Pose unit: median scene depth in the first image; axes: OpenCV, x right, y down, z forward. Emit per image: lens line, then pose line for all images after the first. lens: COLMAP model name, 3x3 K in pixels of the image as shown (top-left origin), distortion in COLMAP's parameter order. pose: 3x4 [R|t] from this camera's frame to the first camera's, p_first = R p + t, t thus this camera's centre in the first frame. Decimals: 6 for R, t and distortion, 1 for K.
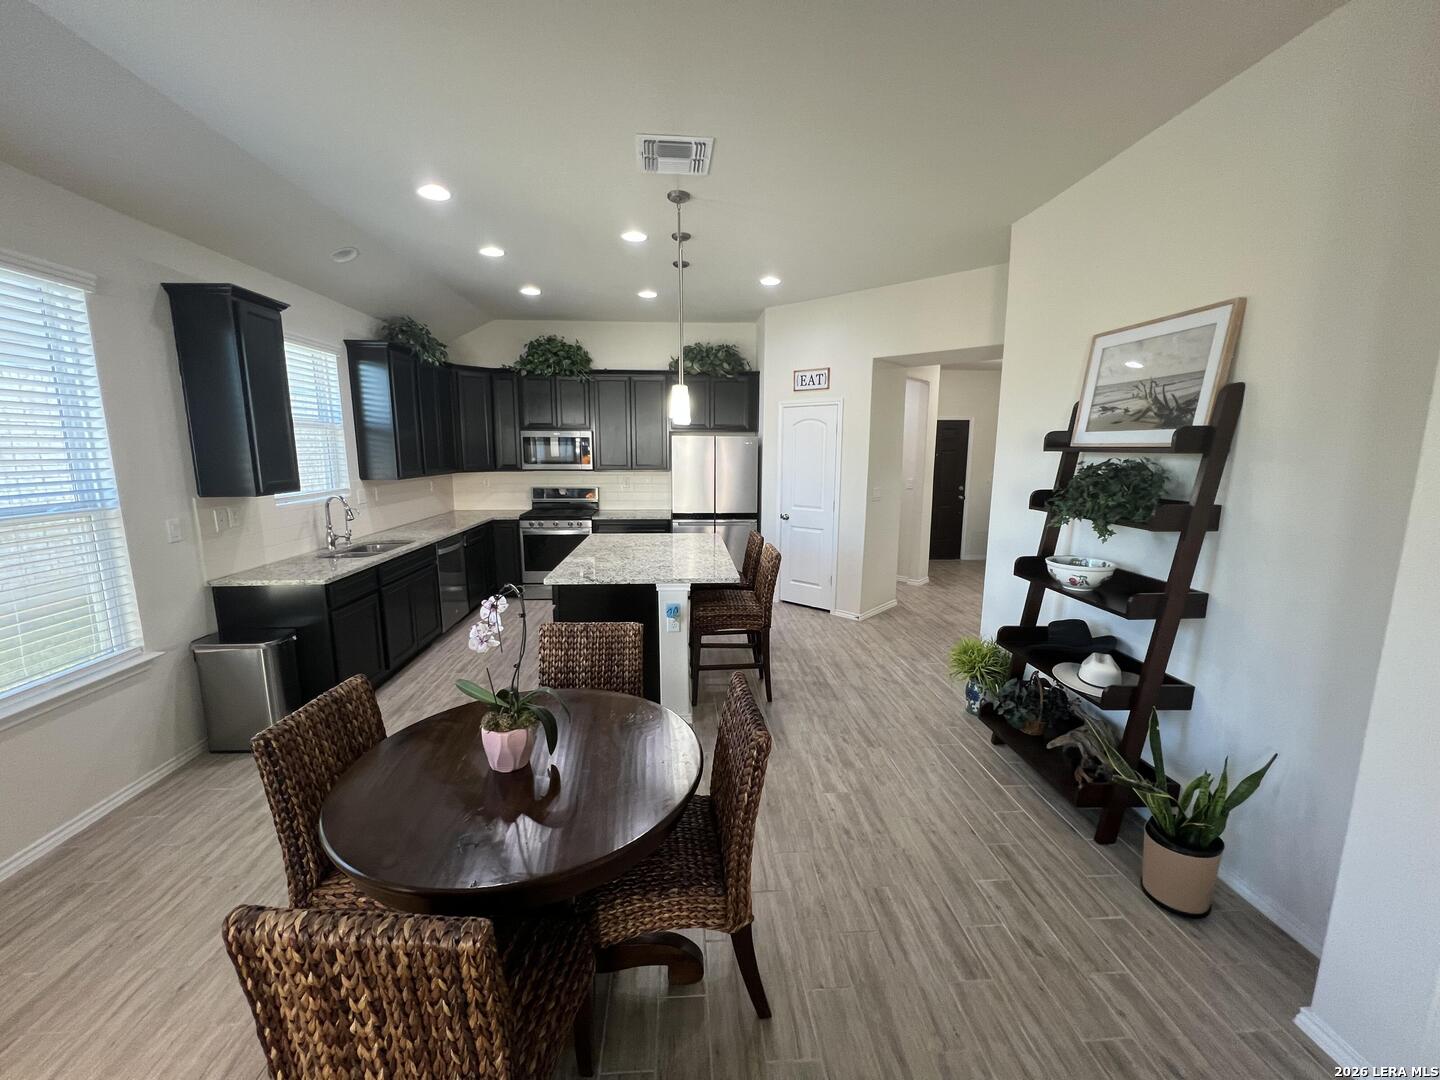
lens RADIAL K [[573.3, 0, 719.5], [0, 573.3, 535.0], [0, 0, 1]] dist [-0.002267, 0.000410]
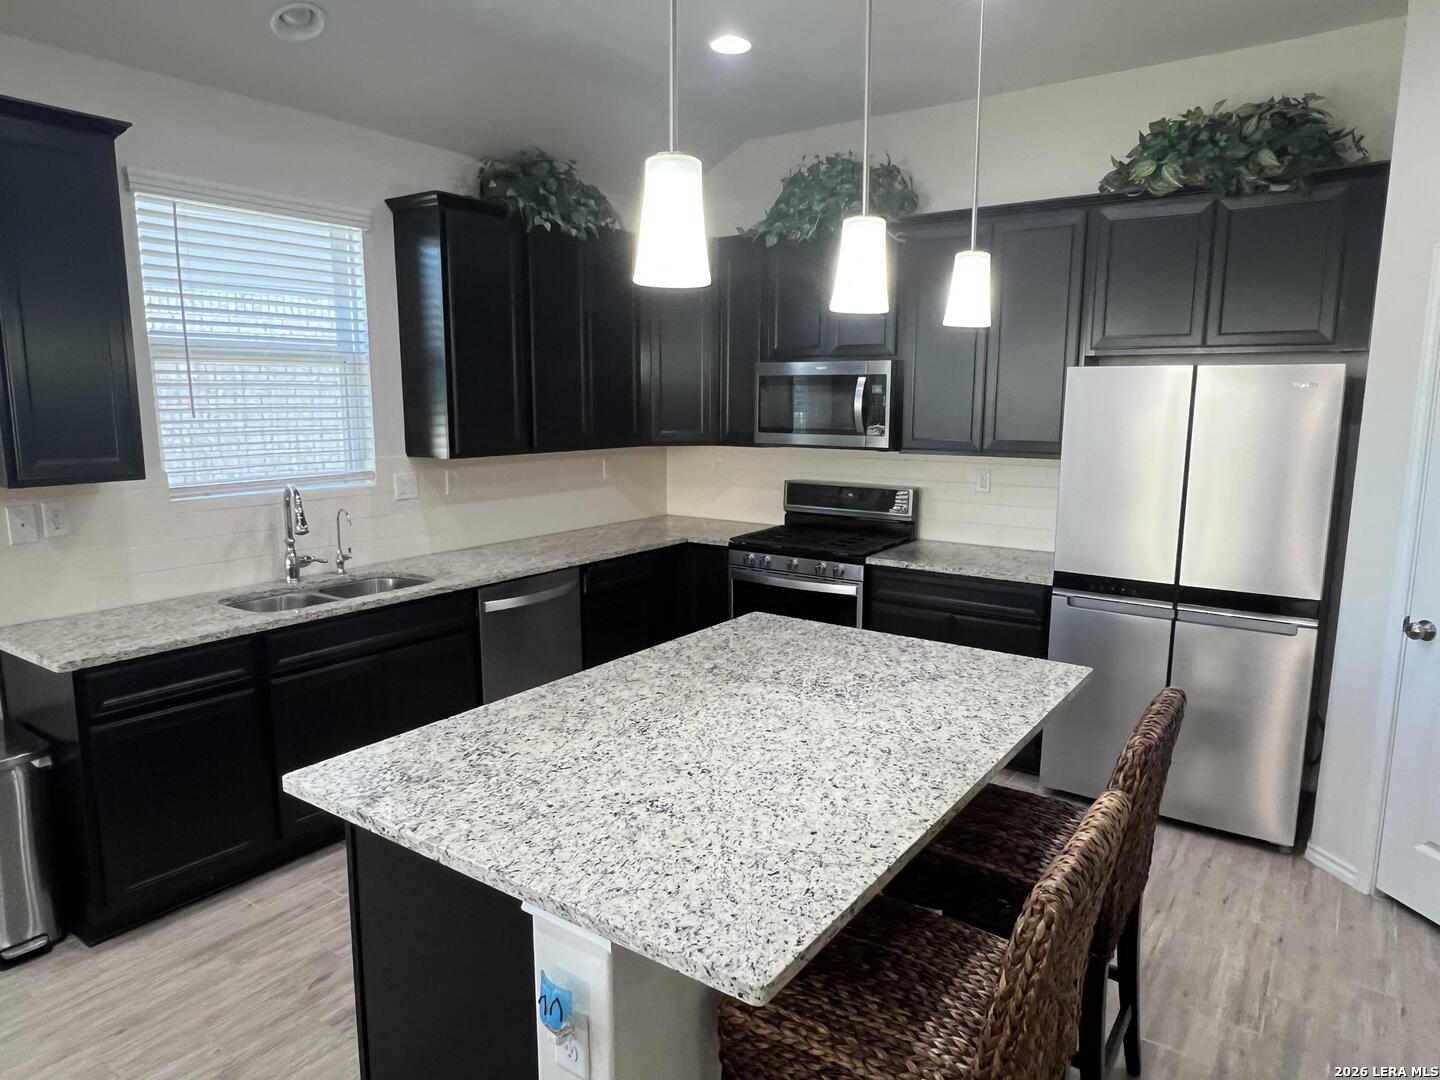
lens RADIAL K [[917.4, 0, 716.7], [0, 917.4, 536.0], [0, 0, 1]] dist [-0.001791, 0.002086]
pose [[0.774520, 0.095035, -0.625369, 0.125600], [-0.096456, 0.994832, 0.031720, -0.060336], [0.625152, 0.035753, 0.779684, 0.396107]]
